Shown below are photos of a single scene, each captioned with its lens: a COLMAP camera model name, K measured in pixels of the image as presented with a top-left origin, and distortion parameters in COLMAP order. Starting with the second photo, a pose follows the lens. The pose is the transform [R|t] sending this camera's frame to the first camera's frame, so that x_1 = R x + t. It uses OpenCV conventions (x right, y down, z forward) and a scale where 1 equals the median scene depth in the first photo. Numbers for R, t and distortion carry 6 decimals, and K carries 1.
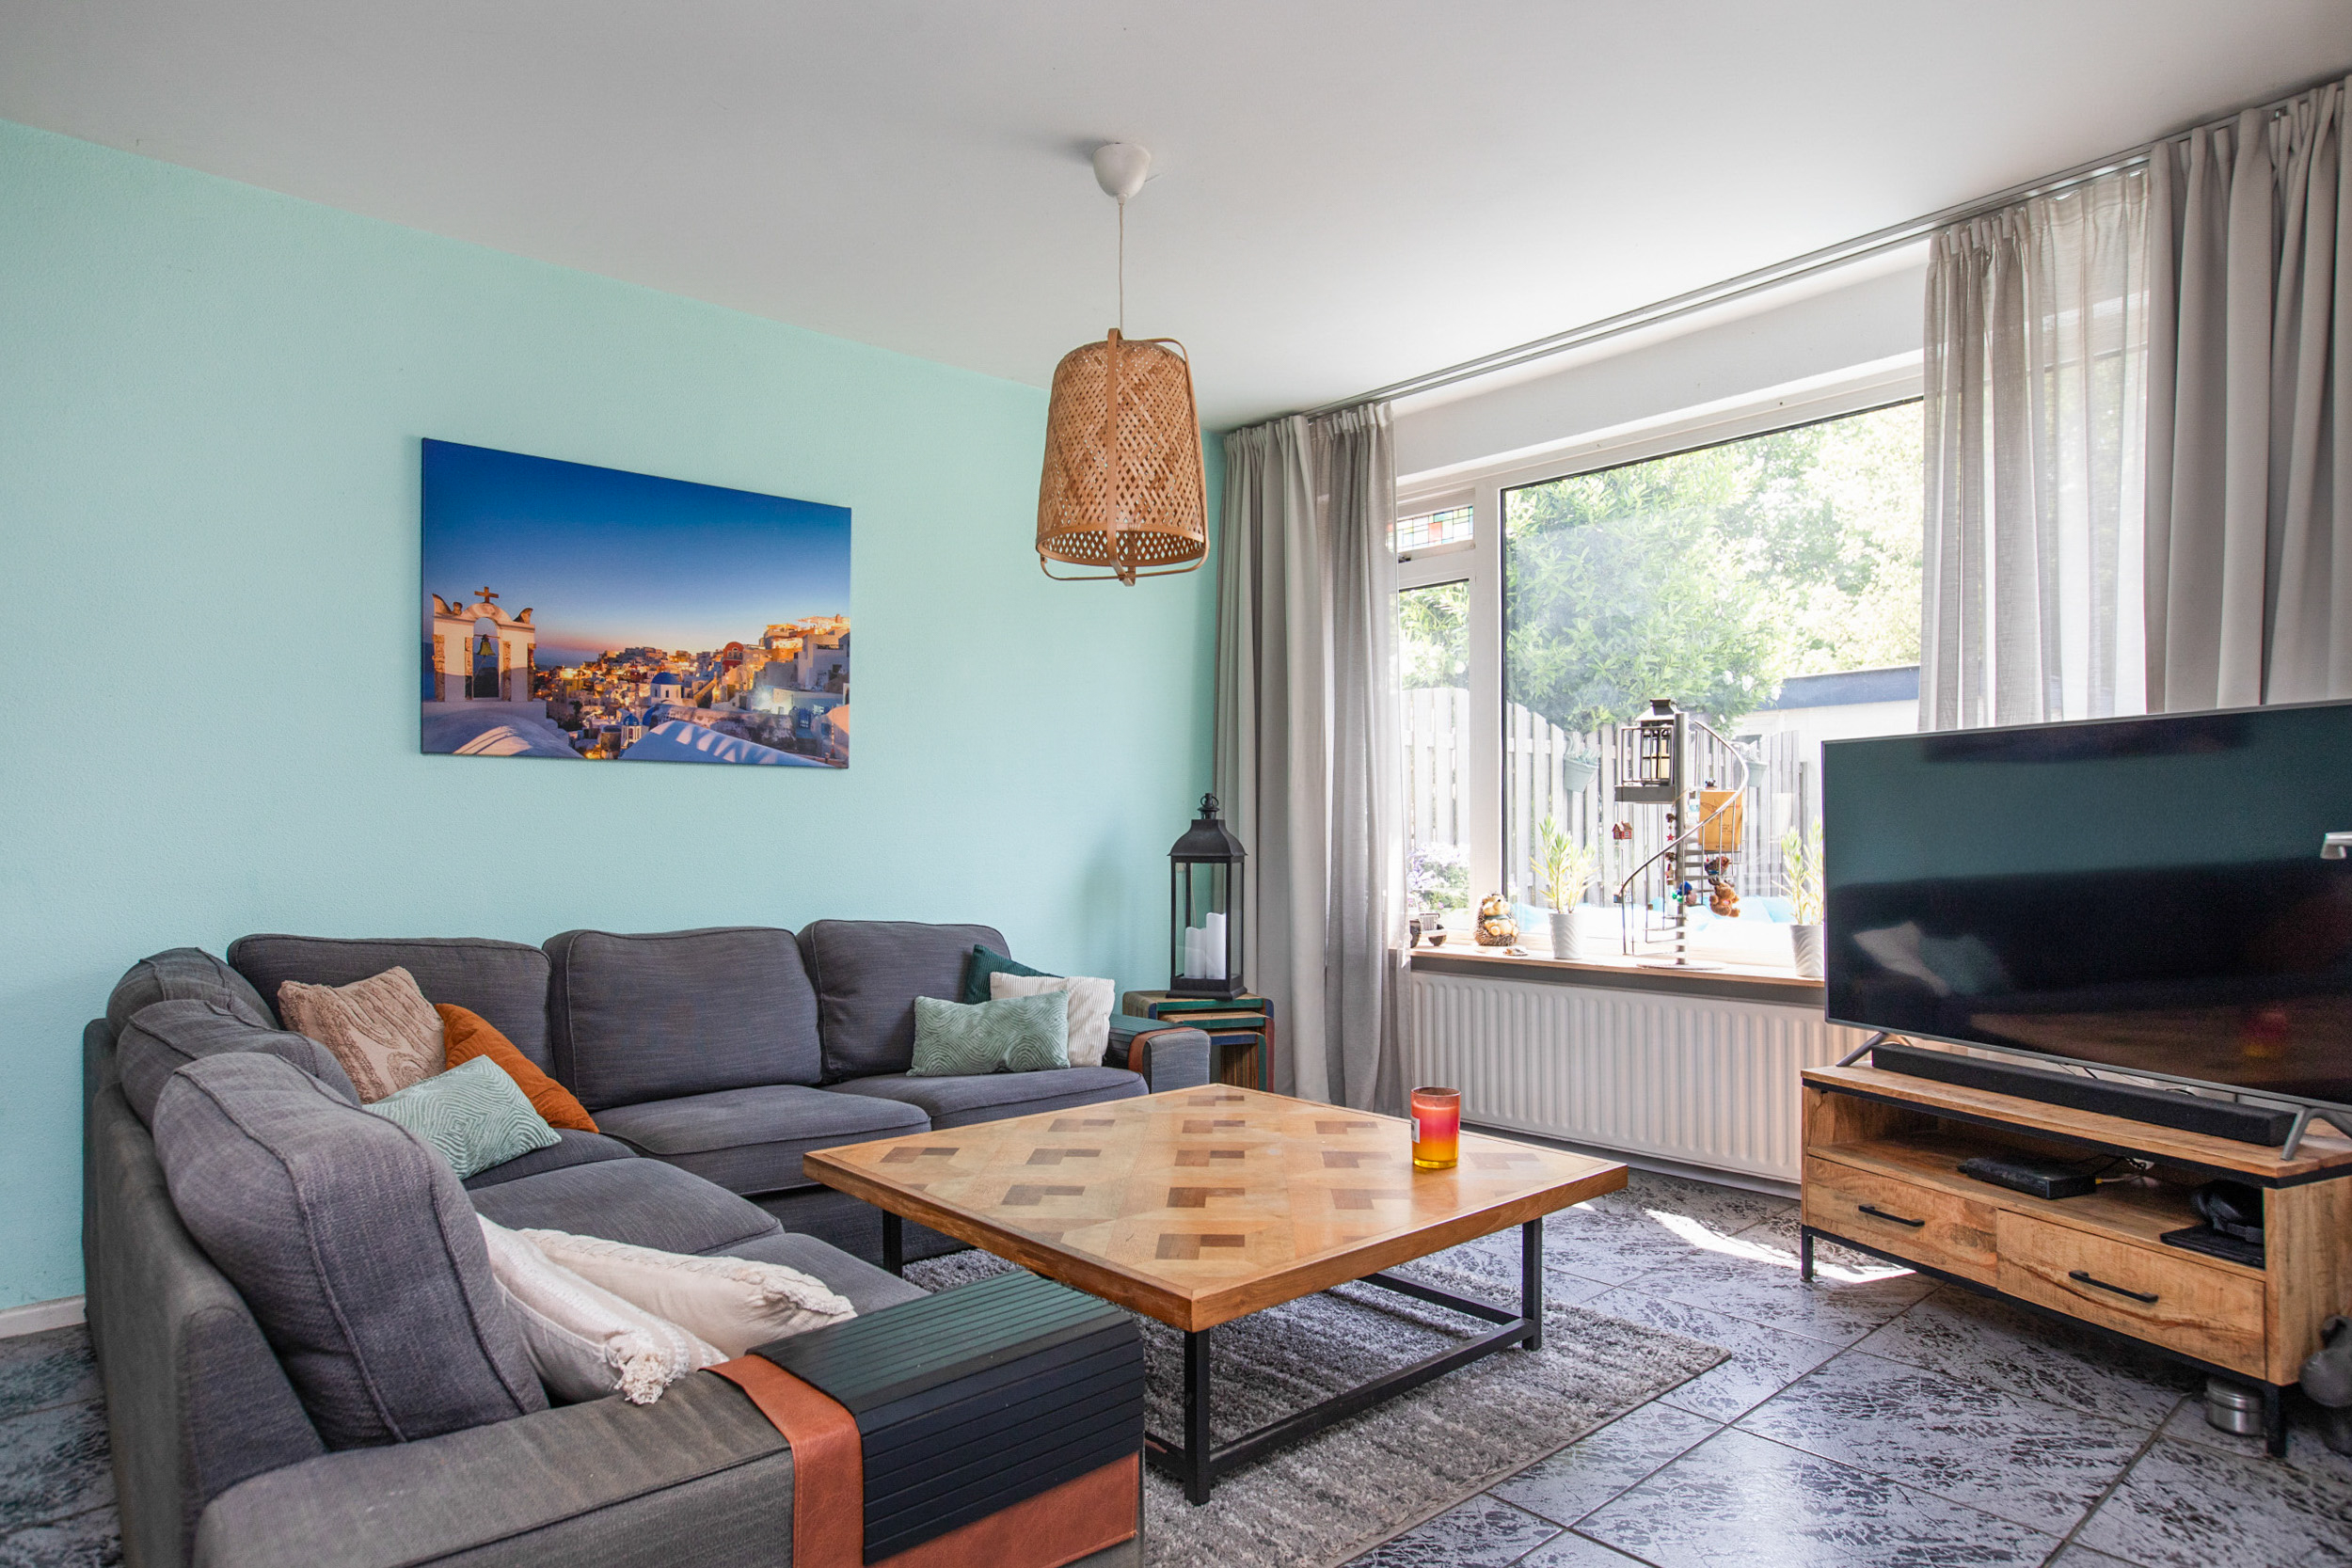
lens RADIAL K [[1370.9, 0, 1172.7], [0, 1370.9, 832.9], [0, 0, 1]] dist [-0.061802, 0.049316]
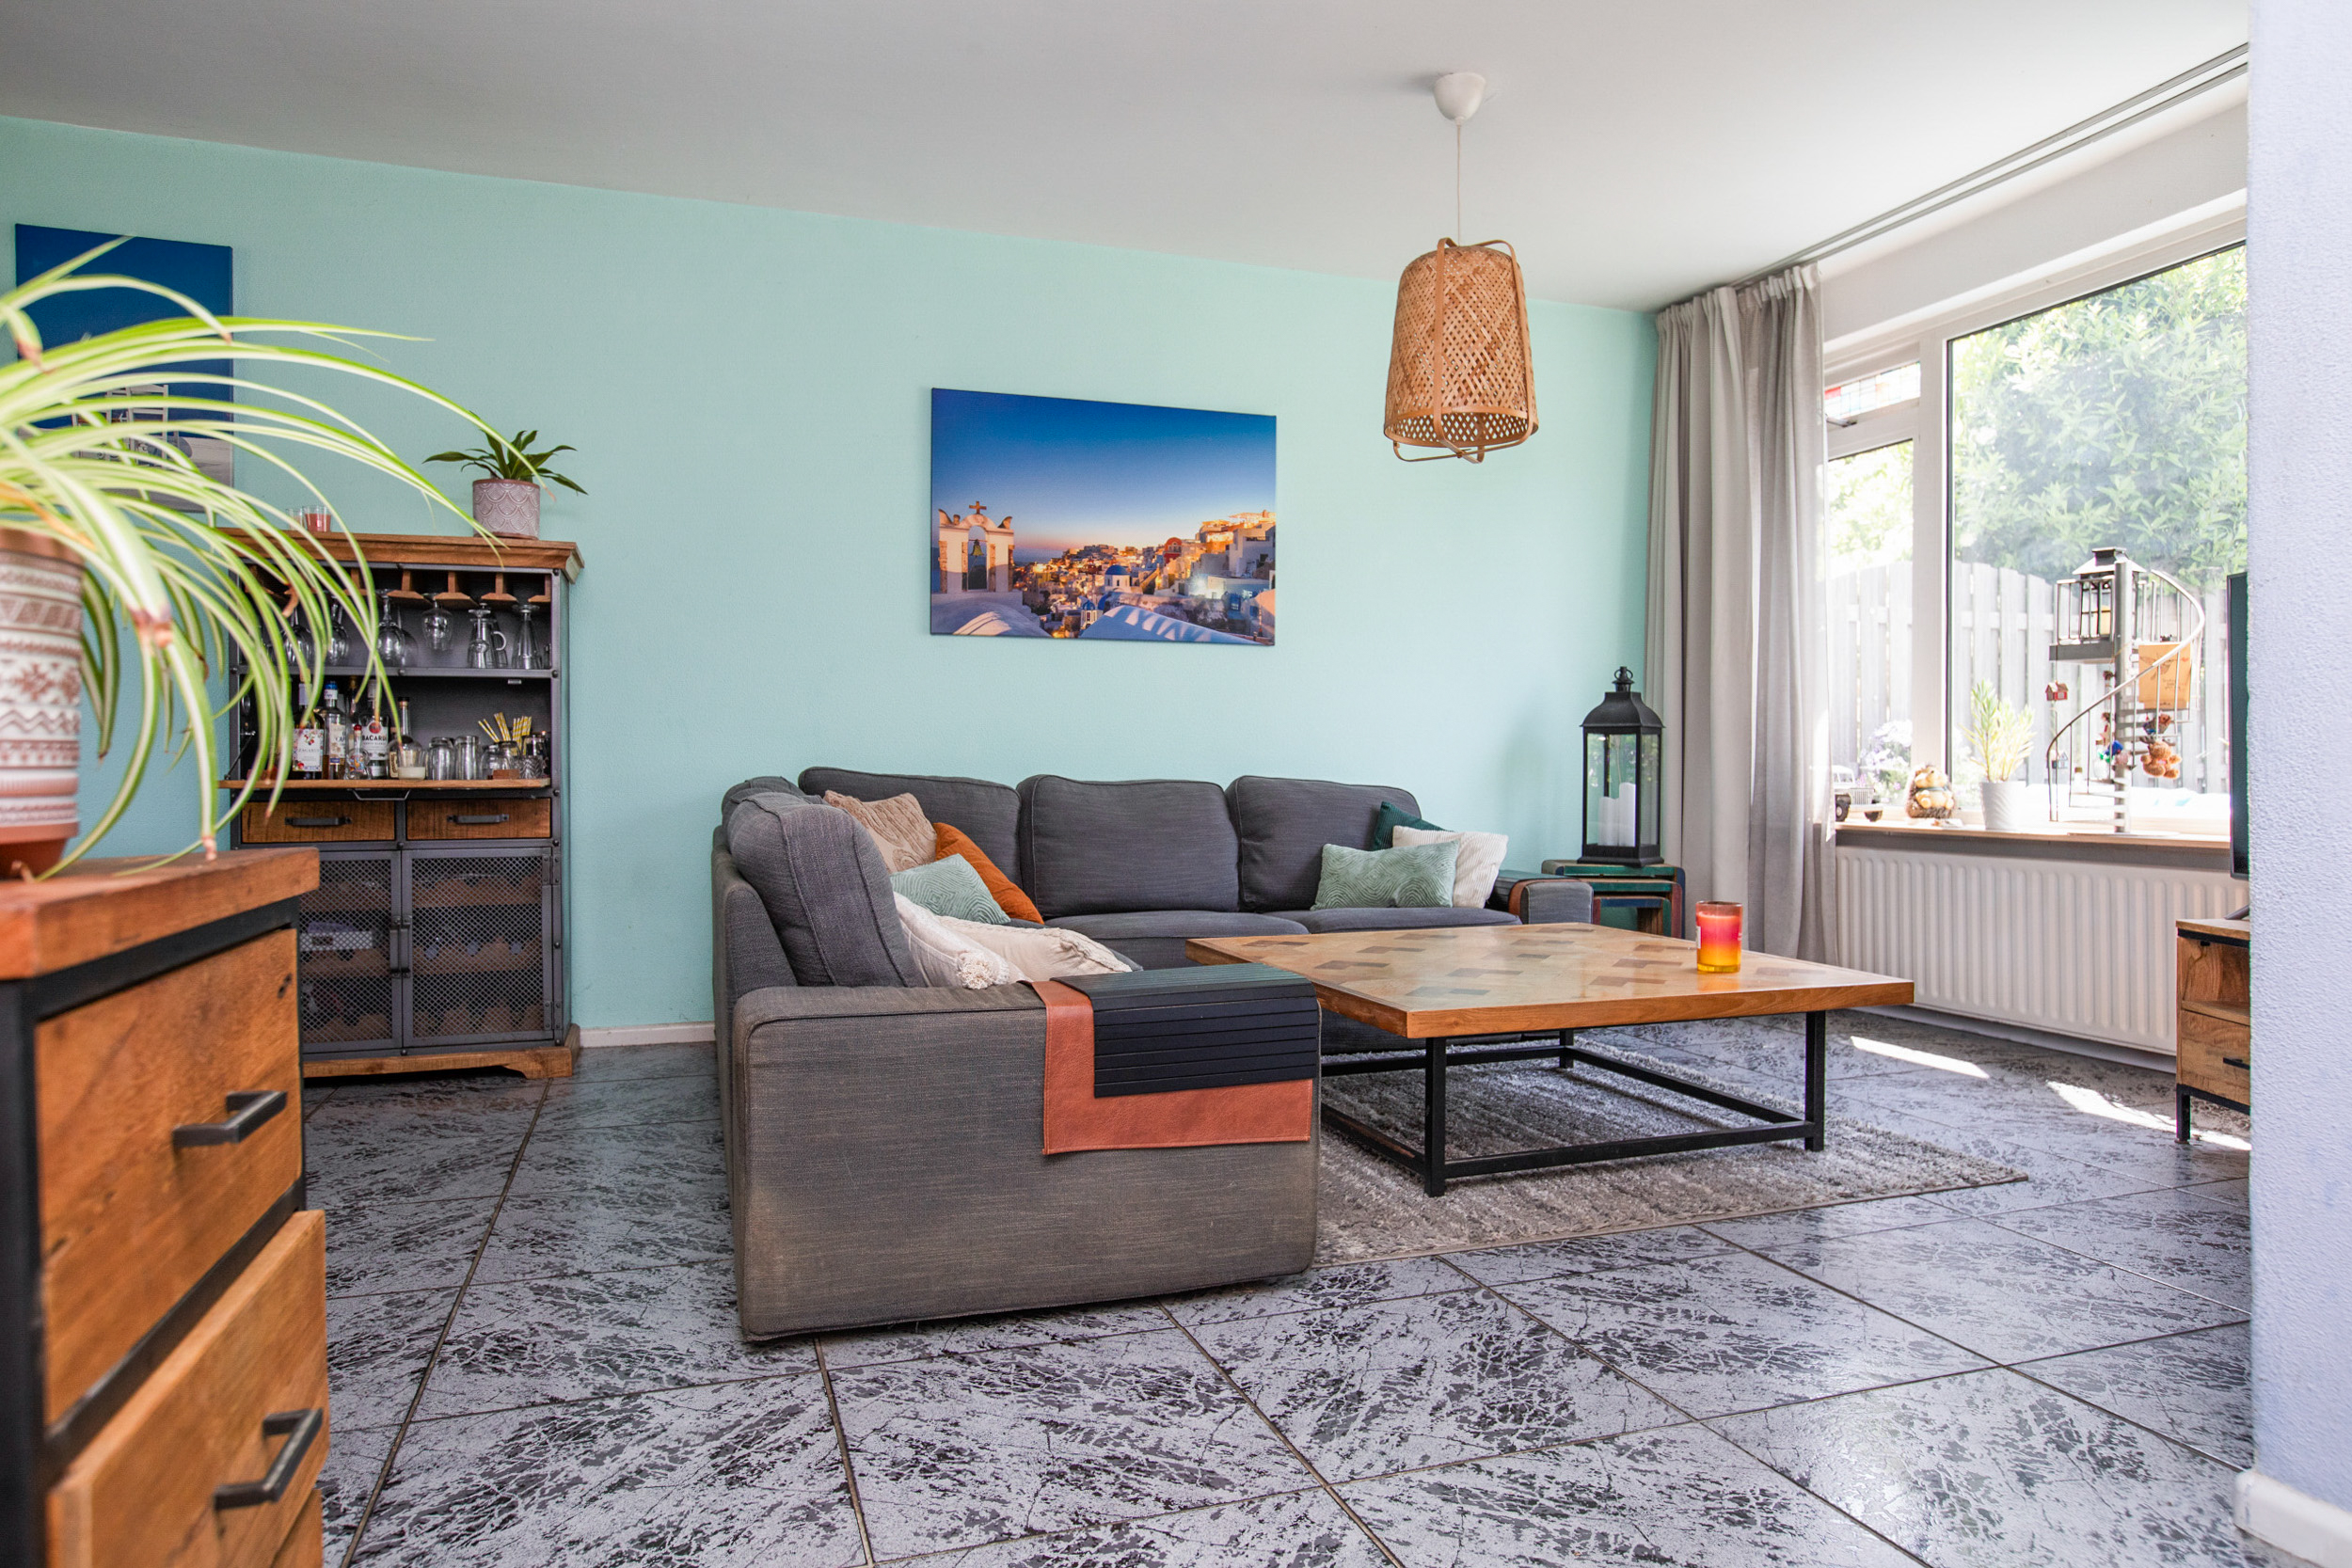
lens RADIAL K [[1480.2, 0, 1176.4], [0, 1480.2, 782.6], [0, 0, 1]] dist [-0.083043, 0.081603]
pose [[0.922701, 0.006610, -0.385460, 0.171271], [-0.003186, 0.999950, 0.009521, 0.058485], [0.385504, -0.007557, 0.922675, -0.172973]]
